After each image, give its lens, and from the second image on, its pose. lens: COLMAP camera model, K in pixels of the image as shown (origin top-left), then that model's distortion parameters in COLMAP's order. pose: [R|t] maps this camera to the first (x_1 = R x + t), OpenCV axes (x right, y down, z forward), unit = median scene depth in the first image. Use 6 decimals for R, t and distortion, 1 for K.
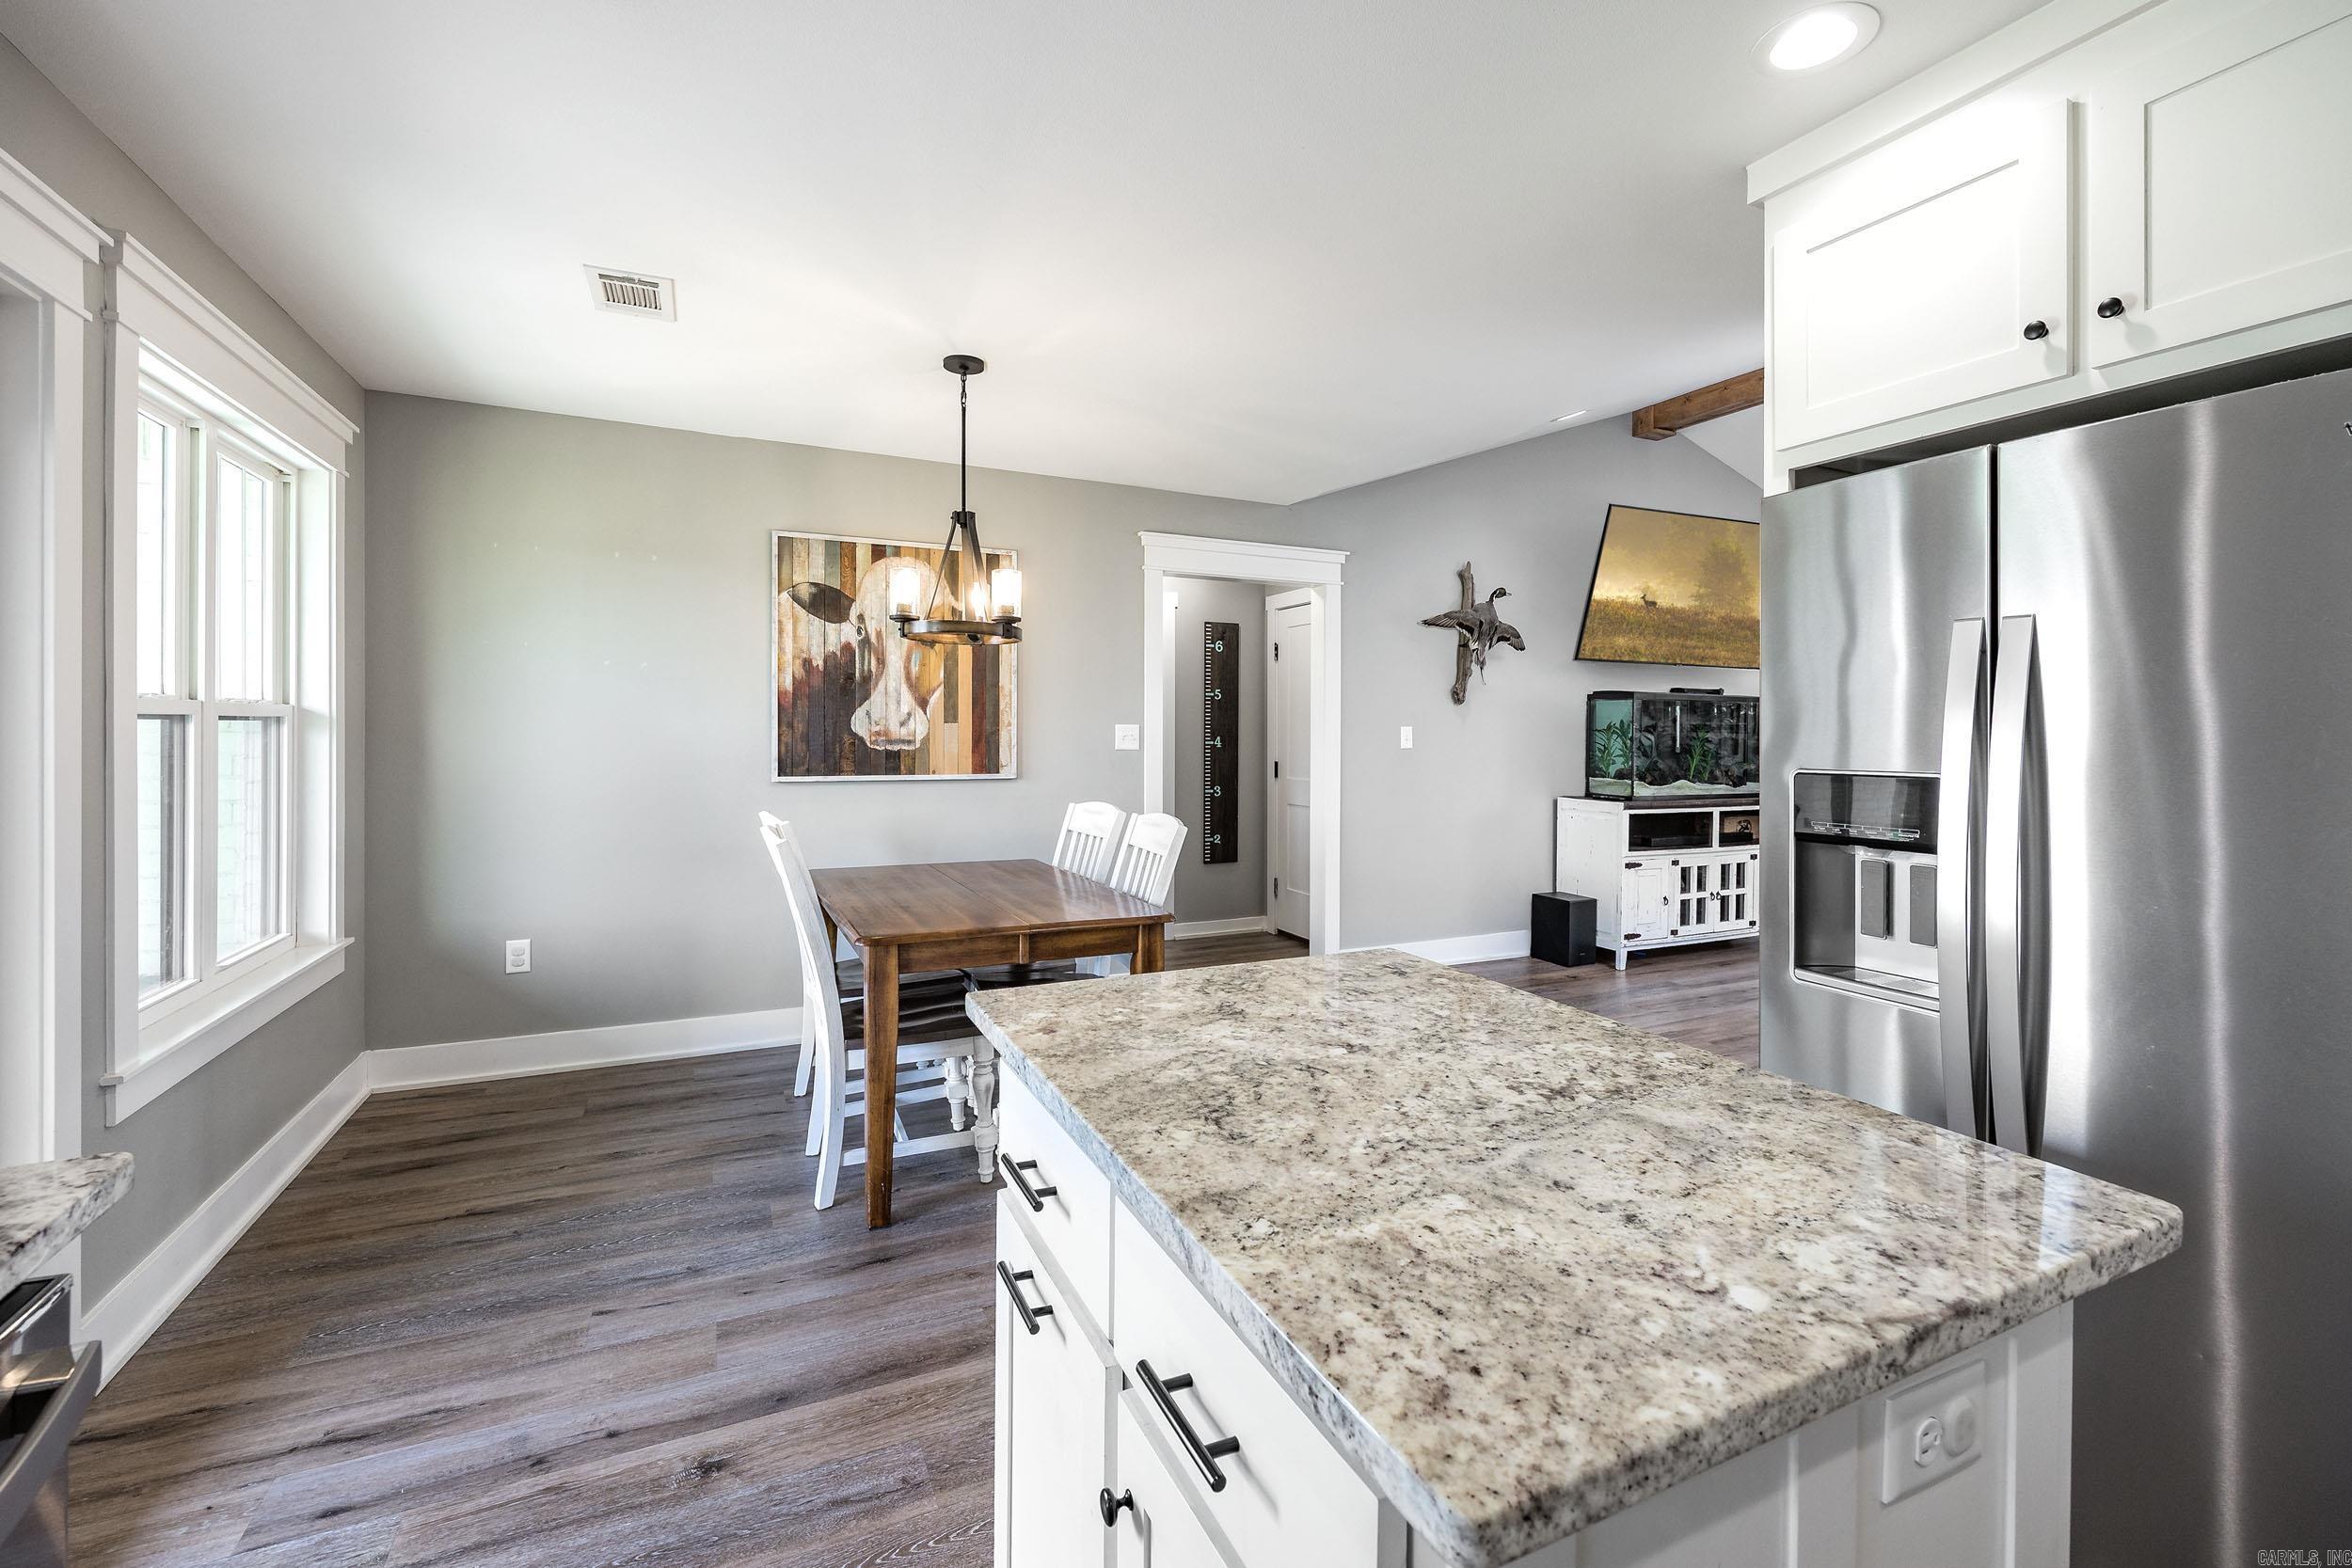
lens RADIAL K [[955.1, 0, 1149.3], [0, 955.1, 731.9], [0, 0, 1]] dist [0.000306, -0.000061]
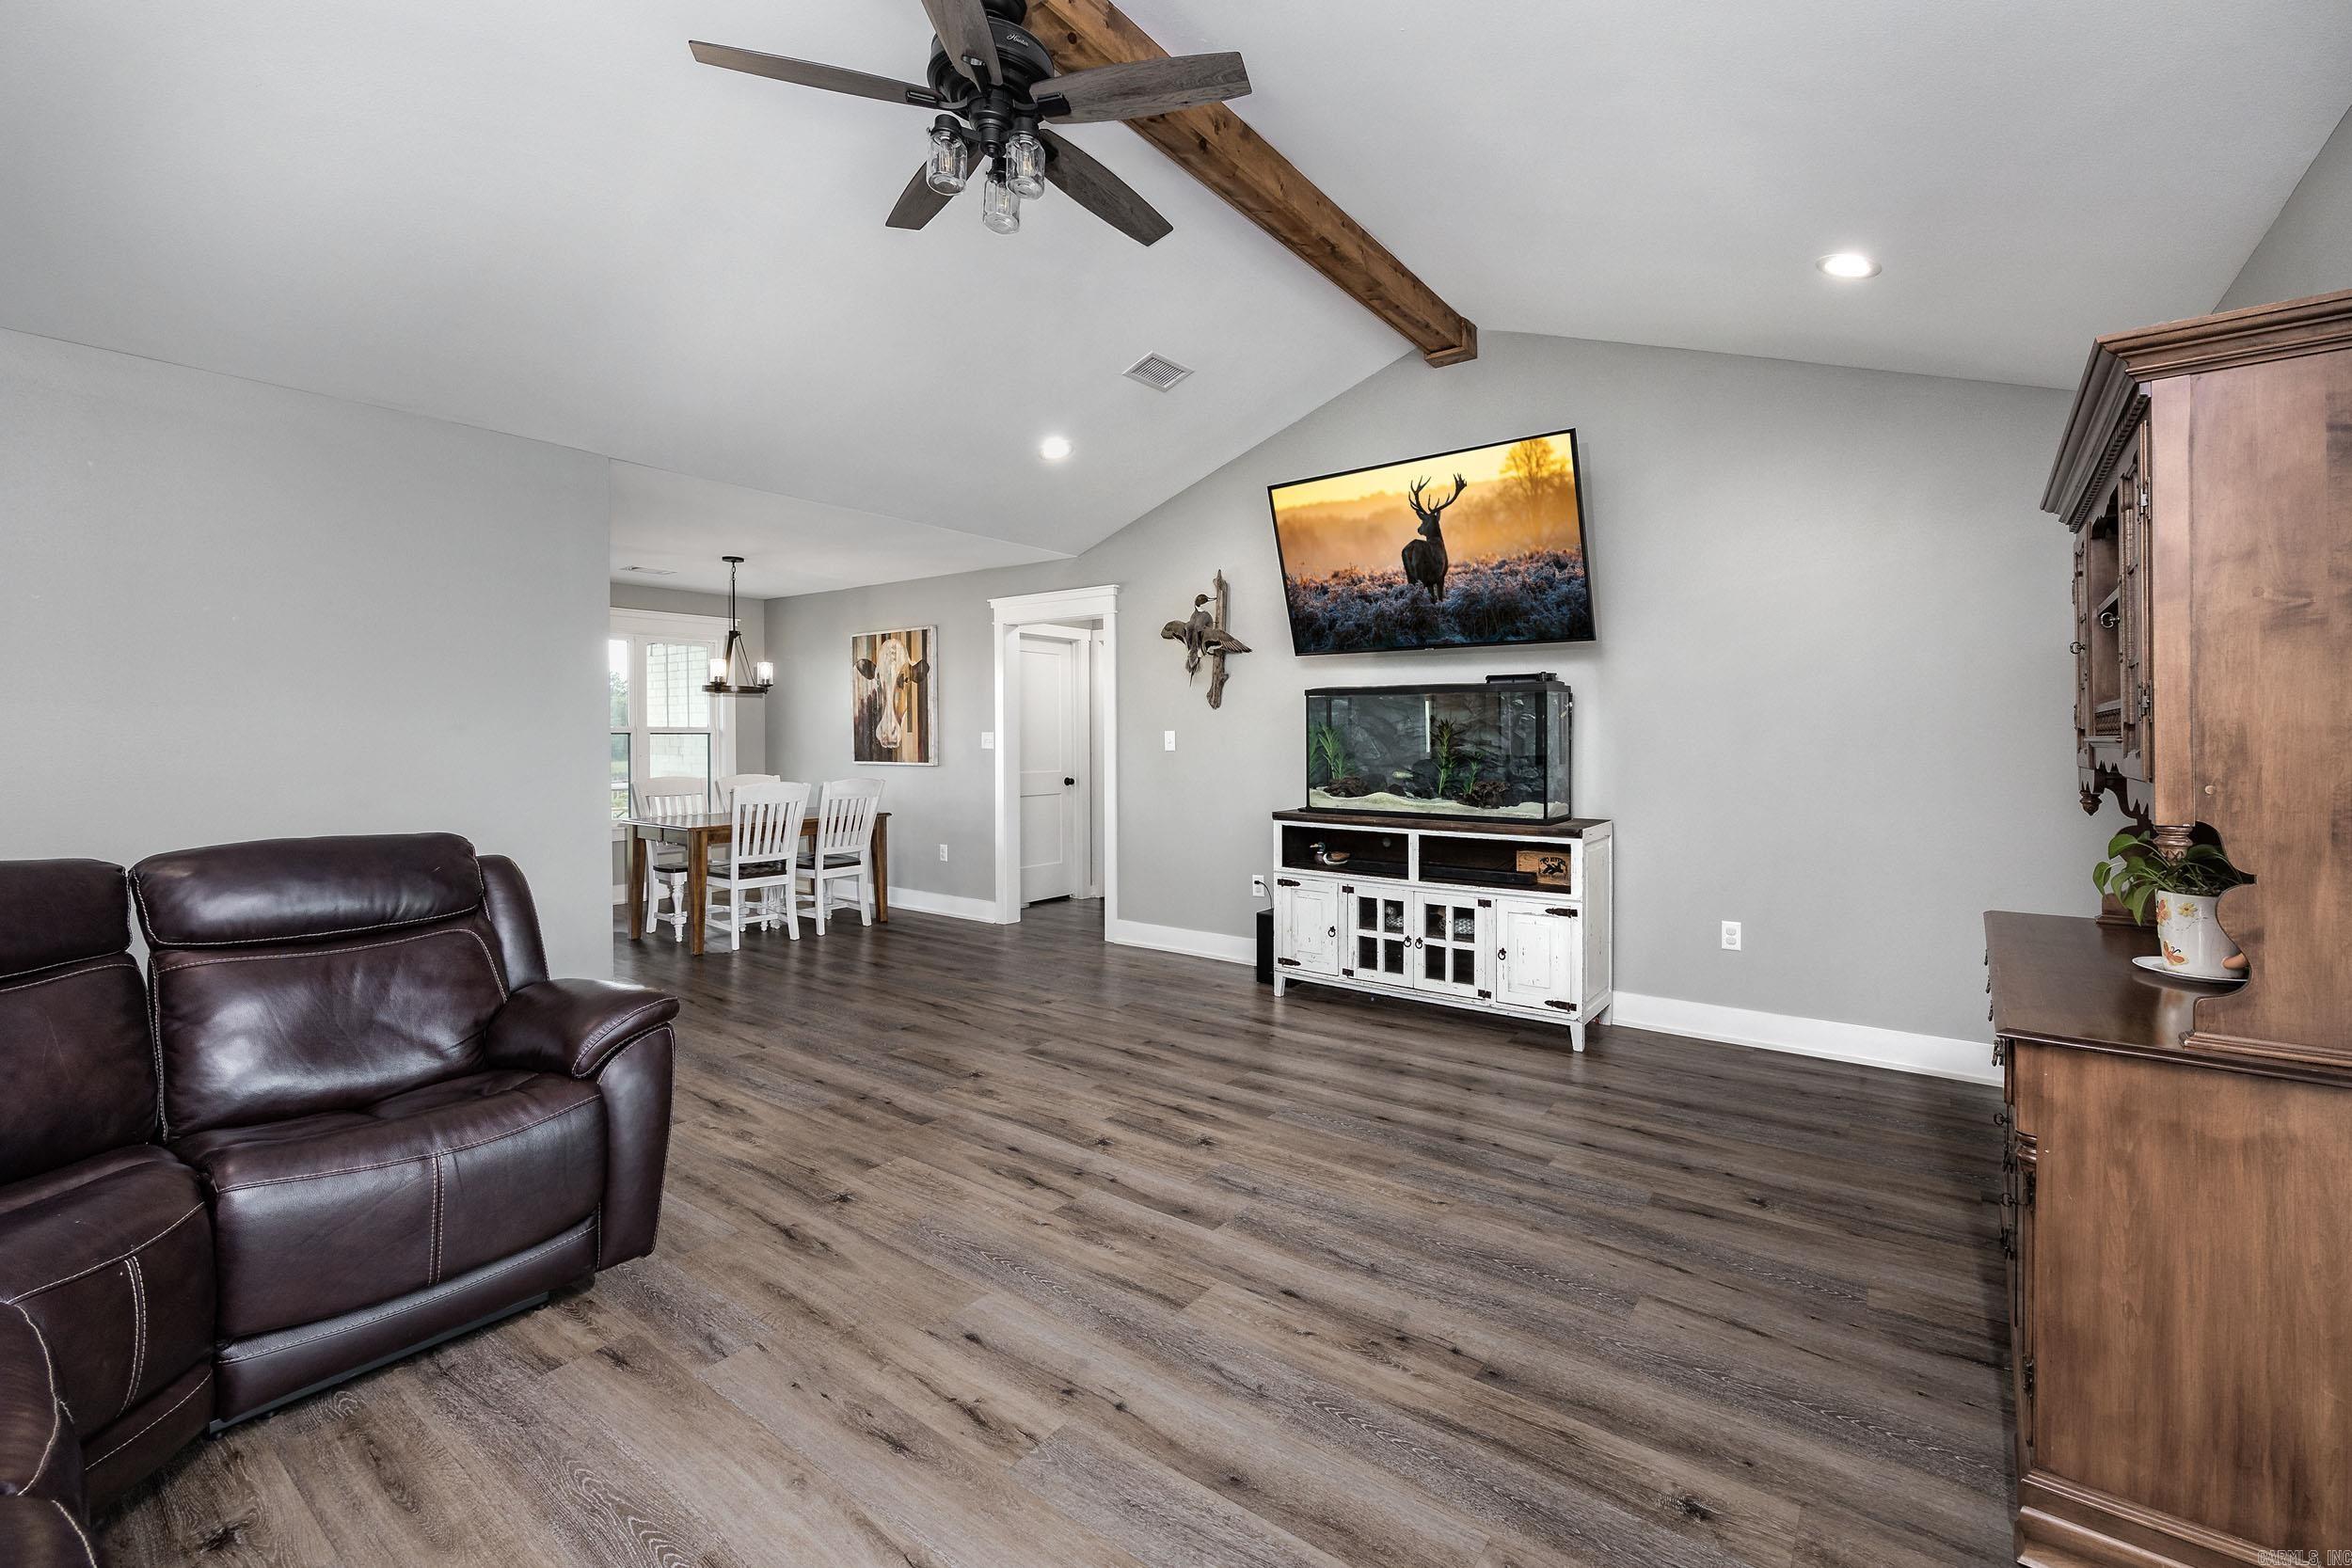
lens RADIAL K [[967.9, 0, 1247.9], [0, 967.9, 745.9], [0, 0, 1]] dist [-0.000562, -0.000121]
pose [[0.515074, 0.000764, -0.857146, 1.548225], [0.000649, 0.999999, 0.001281, 0.012590], [0.857146, -0.001216, 0.515073, 0.613296]]
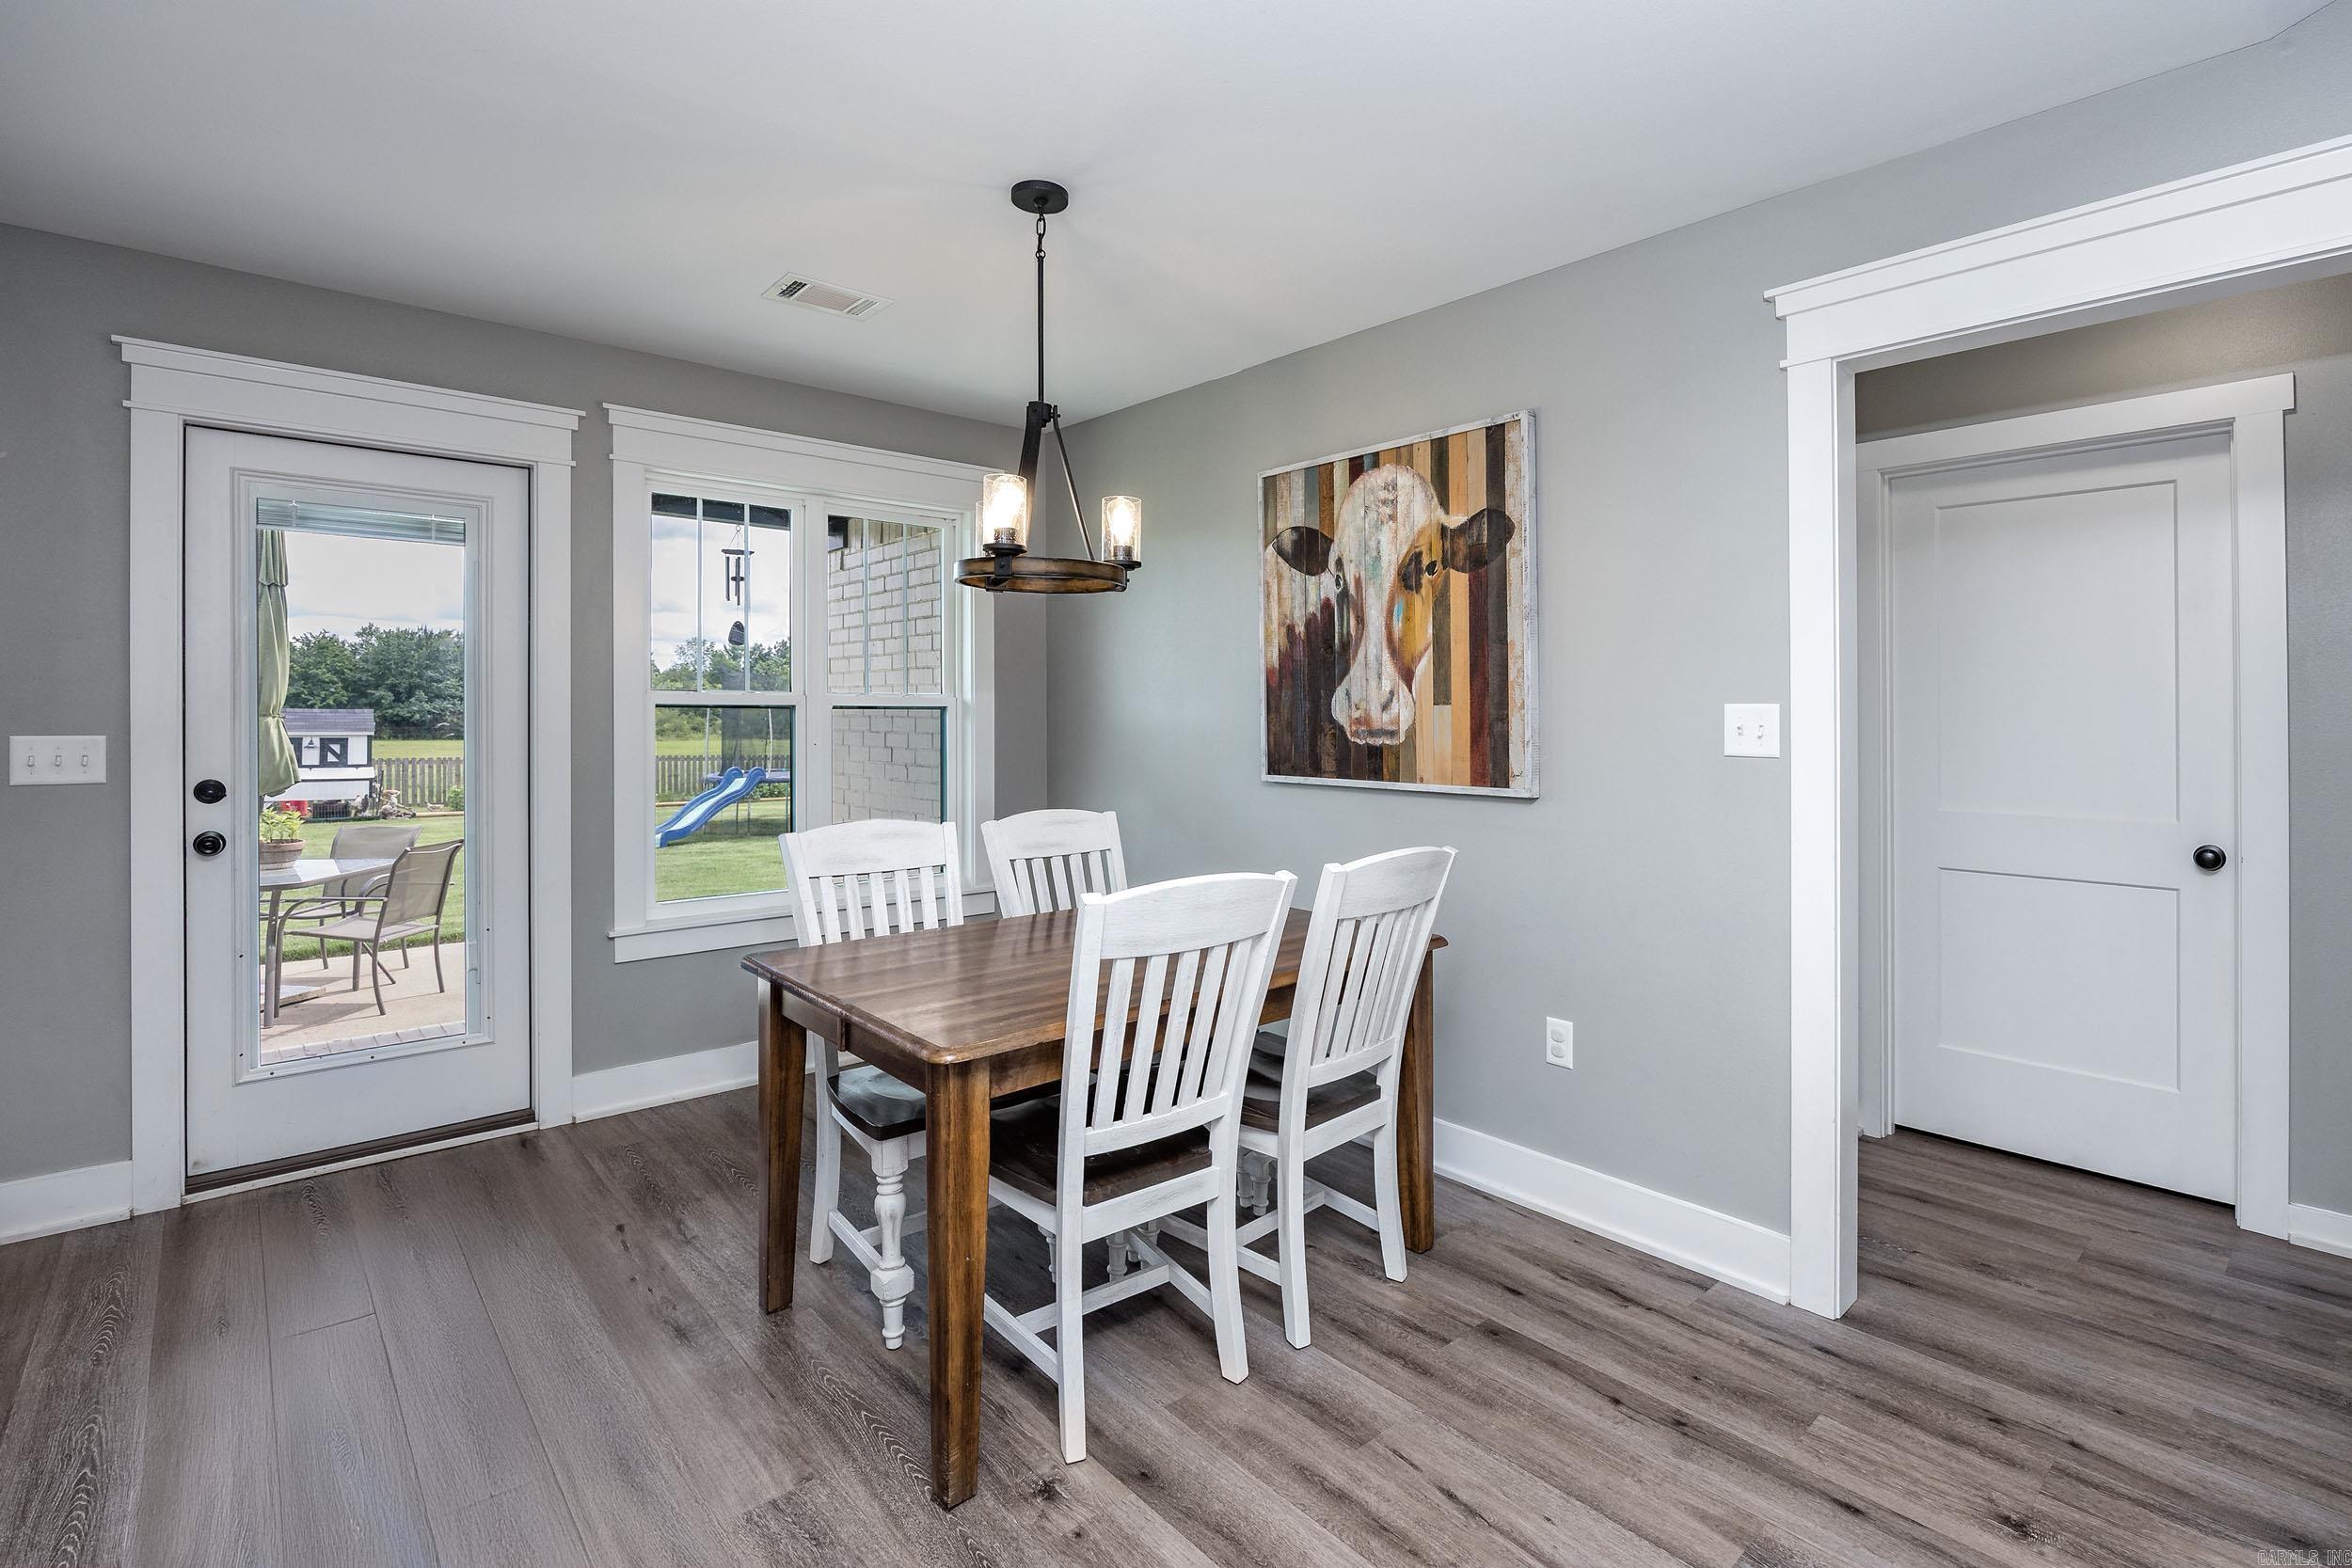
lens RADIAL K [[1085.3, 0, 1214.6], [0, 1085.3, 710.2], [0, 0, 1]] dist [-0.019892, -0.000086]
pose [[0.306025, -0.011011, -0.951960, 0.430510], [-0.004598, 0.999904, -0.013044, 0.004267], [0.952012, 0.008369, 0.305946, 0.616652]]
